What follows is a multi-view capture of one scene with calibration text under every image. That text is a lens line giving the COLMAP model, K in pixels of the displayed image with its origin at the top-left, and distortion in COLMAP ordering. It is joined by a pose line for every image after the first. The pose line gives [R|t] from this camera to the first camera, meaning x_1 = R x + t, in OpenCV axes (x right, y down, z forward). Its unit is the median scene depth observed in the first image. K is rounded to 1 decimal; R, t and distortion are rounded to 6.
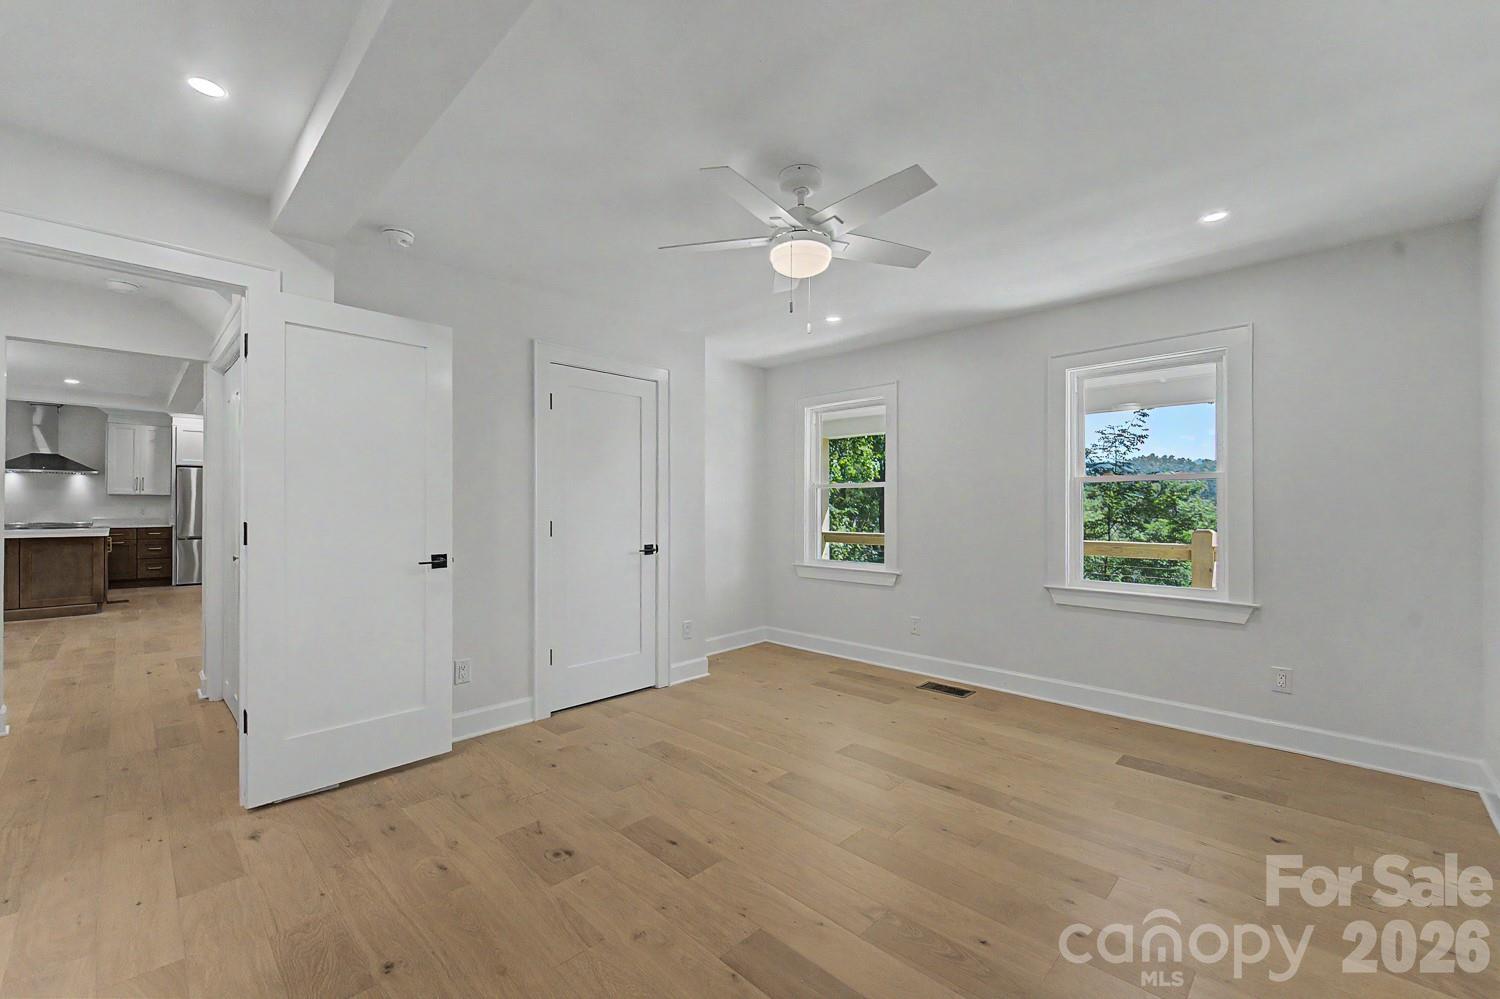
lens RADIAL K [[614.9, 0, 750.0], [0, 614.9, 502.1], [0, 0, 1]] dist [-0.003804, 0.000075]
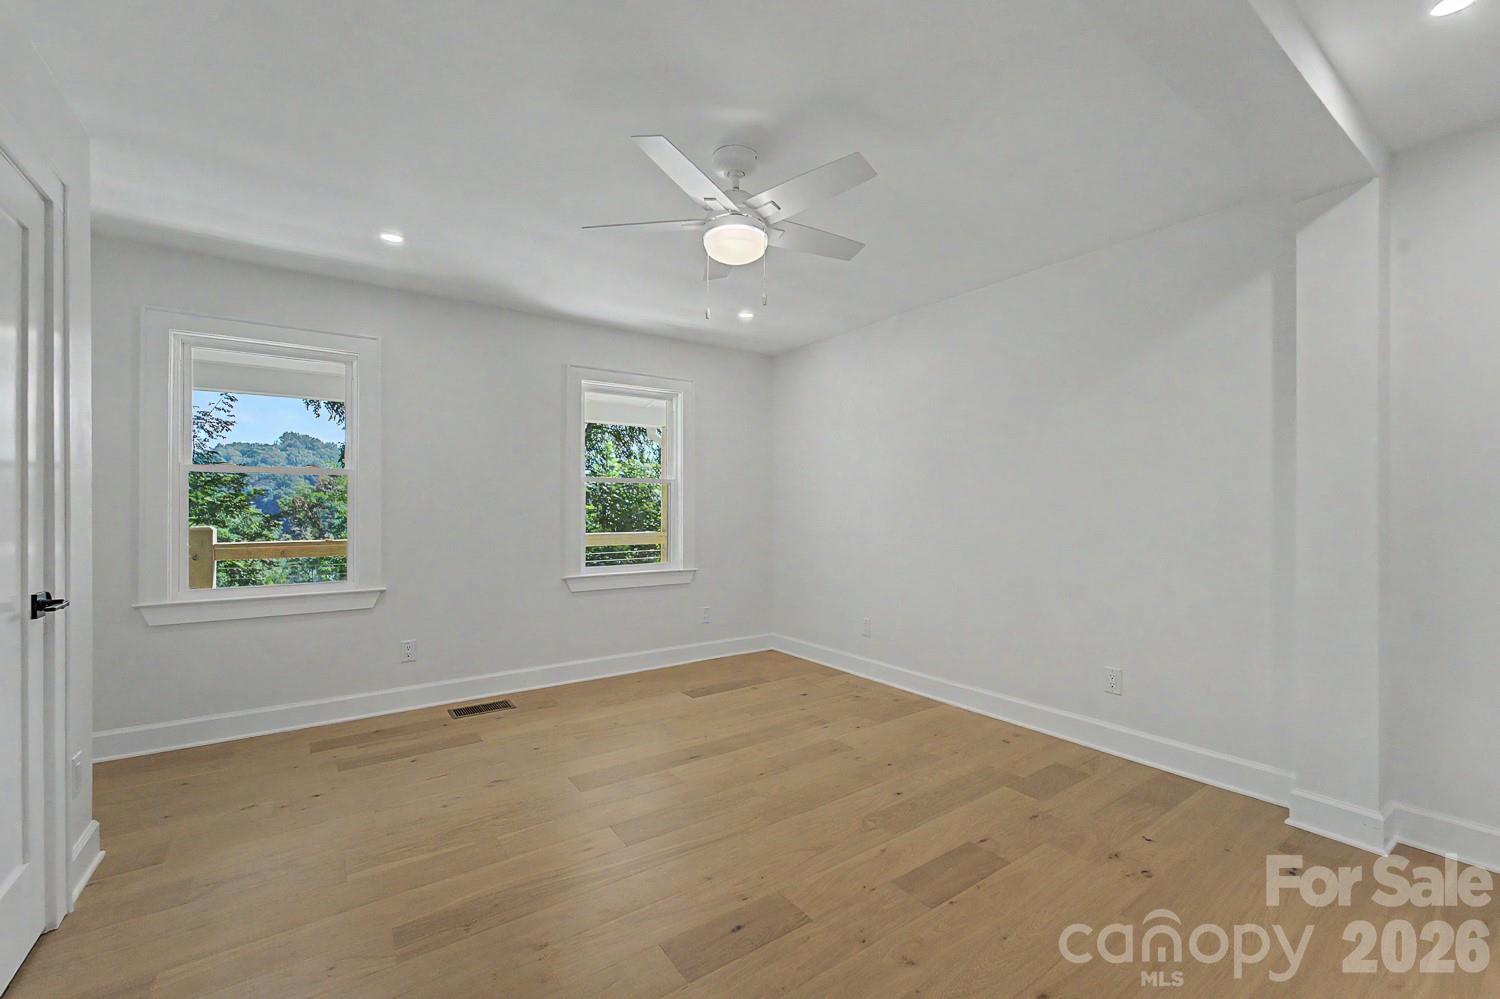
lens RADIAL K [[614.9, 0, 754.2], [0, 614.9, 499.5], [0, 0, 1]] dist [-0.003804, 0.000075]
pose [[0.175161, 0.004680, 0.984529, -0.518867], [-0.008651, 0.999957, -0.003214, 0.000984], [-0.984502, -0.007955, 0.175194, 0.483023]]
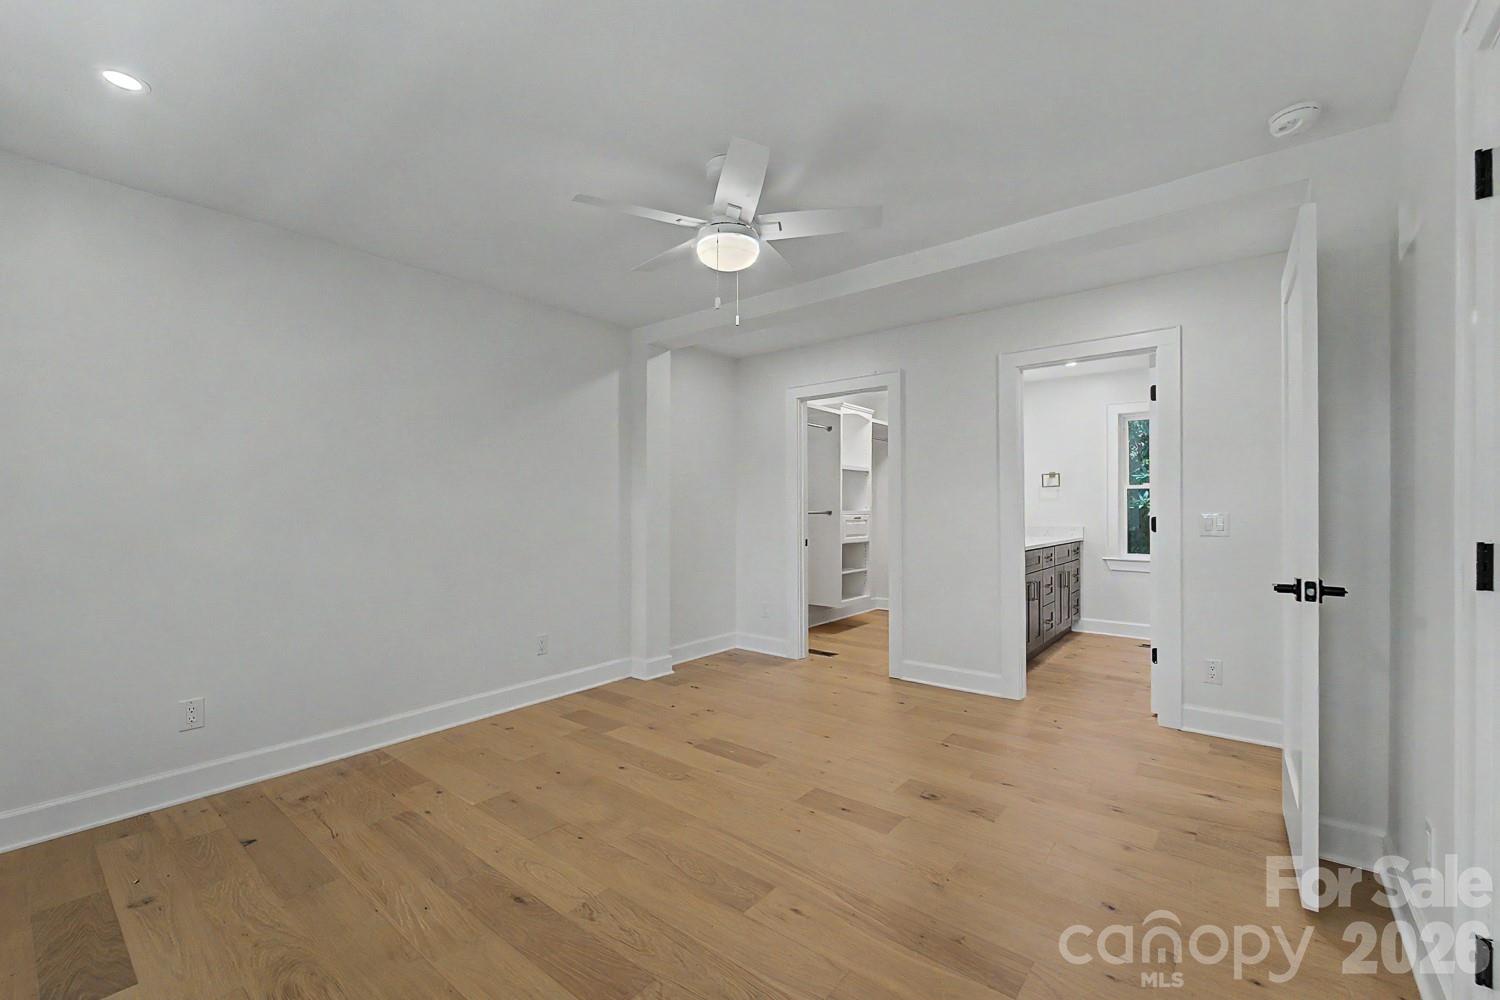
lens RADIAL K [[614.9, 0, 743.5], [0, 614.9, 508.3], [0, 0, 1]] dist [-0.003804, 0.000075]
pose [[-0.996841, 0.000832, -0.079419, 0.081351], [0.001207, 0.999988, -0.004677, 0.011114], [0.079415, -0.004758, -0.996830, 1.183777]]
